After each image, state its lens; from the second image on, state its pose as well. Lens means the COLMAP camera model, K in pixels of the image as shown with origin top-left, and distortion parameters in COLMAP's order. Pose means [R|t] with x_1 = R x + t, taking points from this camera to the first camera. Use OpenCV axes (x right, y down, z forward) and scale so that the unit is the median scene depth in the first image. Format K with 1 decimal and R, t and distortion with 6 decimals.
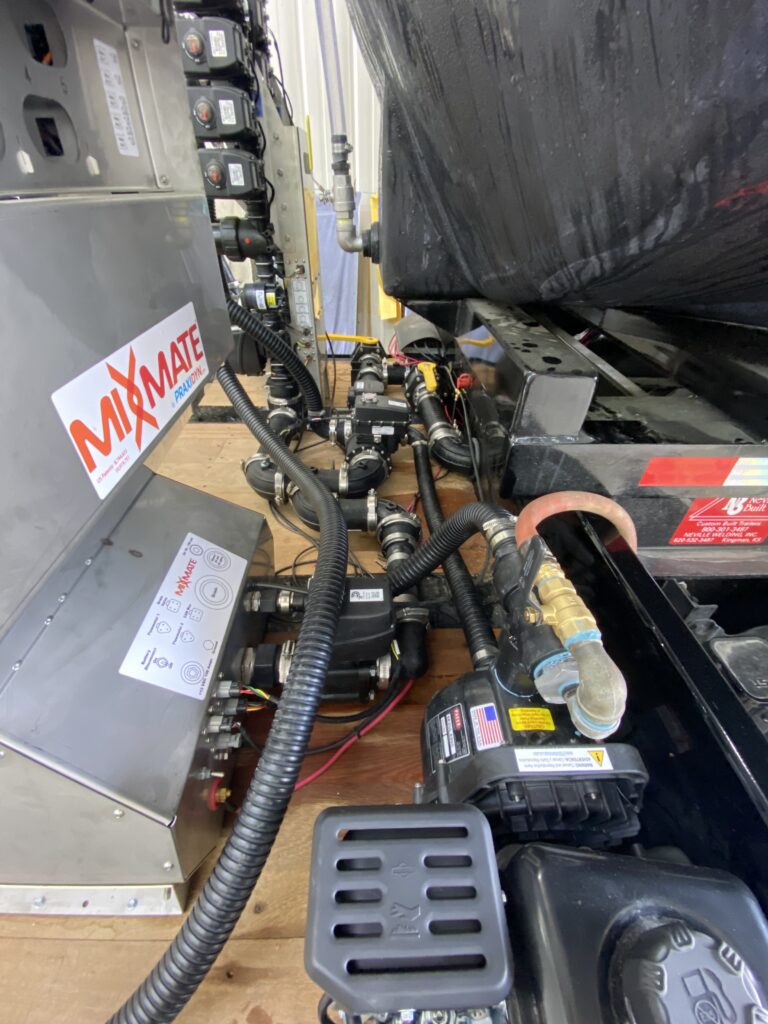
lens RADIAL K [[407.7, 0, 384.0], [0, 407.7, 512.0], [0, 0, 1]] dist [0.012723, -0.019286]
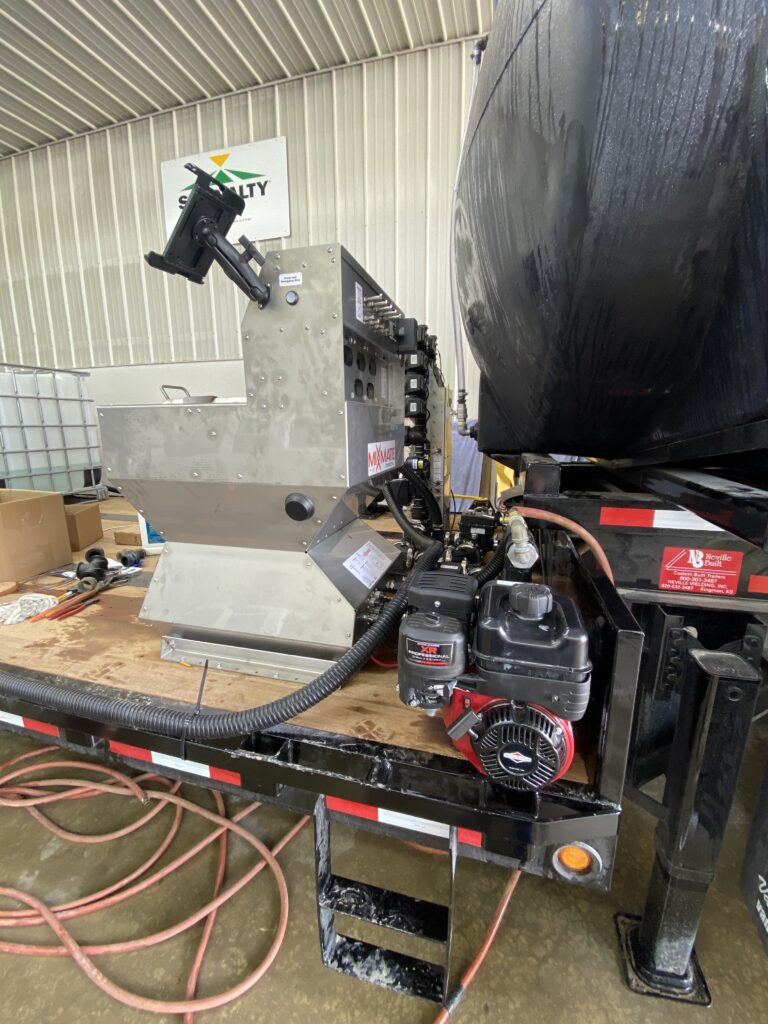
lens RADIAL K [[407.7, 0, 384.0], [0, 407.7, 512.0], [0, 0, 1]] dist [0.012723, -0.019286]
pose [[0.949873, 0.042119, -0.309785, 0.154429], [-0.175690, 0.891534, -0.417493, 0.512512], [0.258600, 0.450991, 0.854244, -0.543998]]
